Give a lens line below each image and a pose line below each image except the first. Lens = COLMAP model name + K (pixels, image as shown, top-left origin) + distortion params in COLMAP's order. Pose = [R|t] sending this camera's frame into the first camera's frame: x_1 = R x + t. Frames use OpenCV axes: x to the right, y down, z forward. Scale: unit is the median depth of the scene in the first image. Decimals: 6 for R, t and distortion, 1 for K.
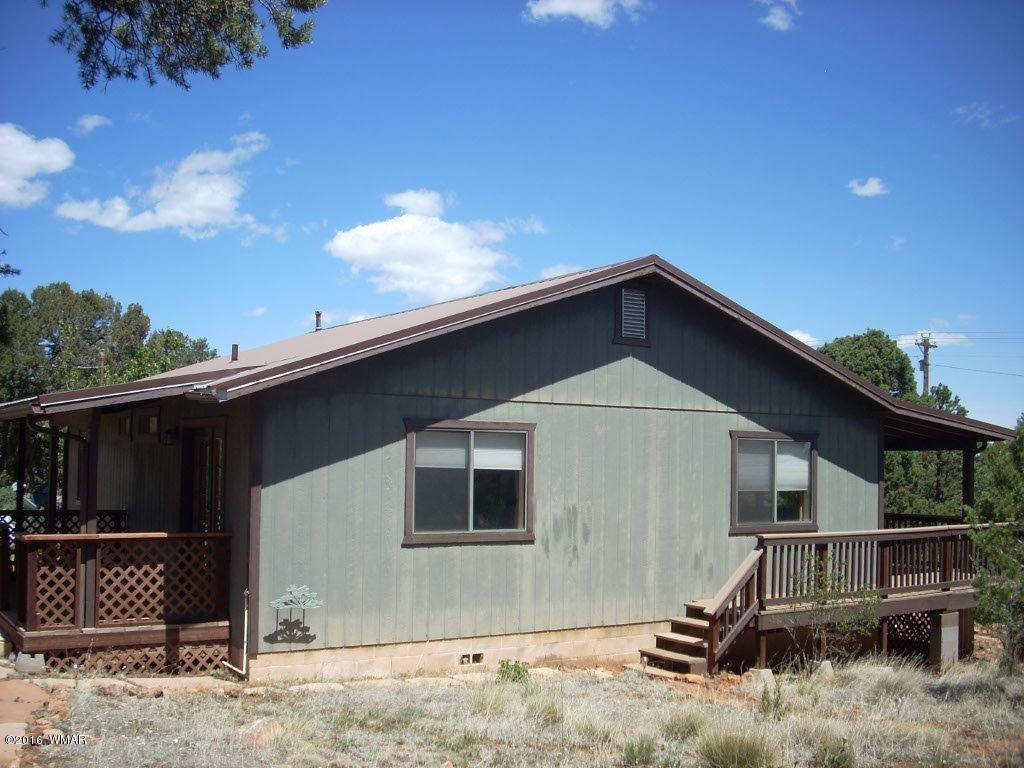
lens RADIAL K [[1136.6, 0, 497.9], [0, 1136.6, 401.0], [0, 0, 1]] dist [-0.156204, 0.081794]
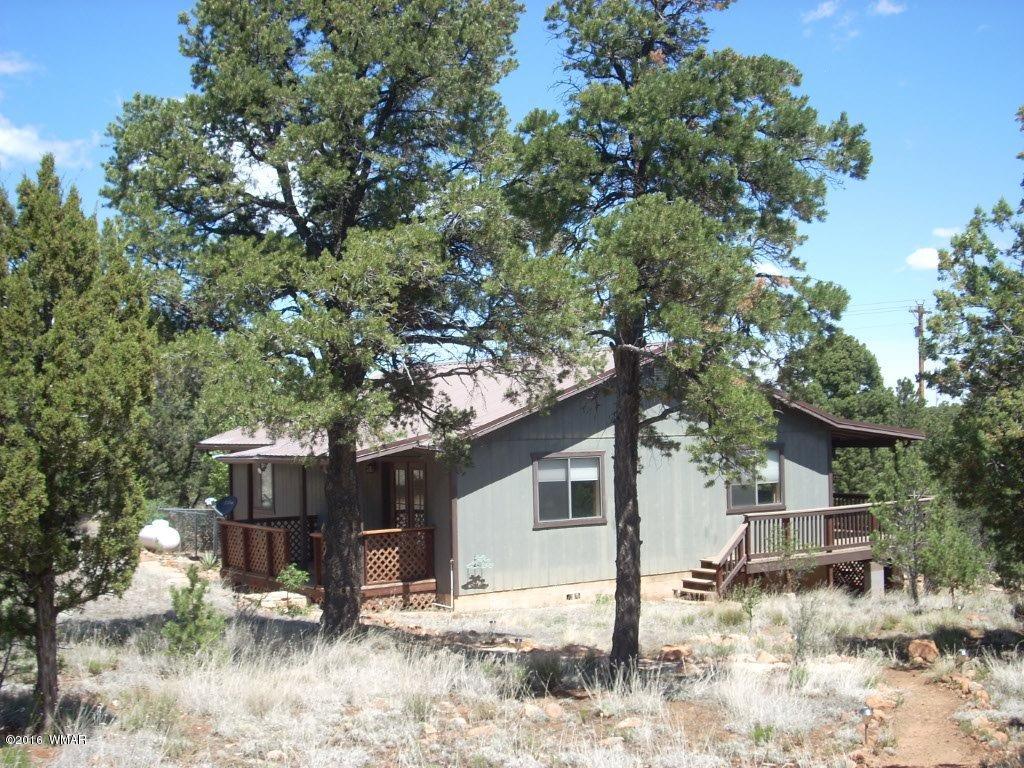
lens RADIAL K [[1340.4, 0, 540.6], [0, 1340.4, 384.4], [0, 0, 1]] dist [-0.004052, -0.498764]
pose [[0.997336, -0.036791, 0.062989, -0.181604], [0.035695, 0.999193, 0.018439, -0.117571], [-0.063617, -0.016142, 0.997844, -0.935388]]
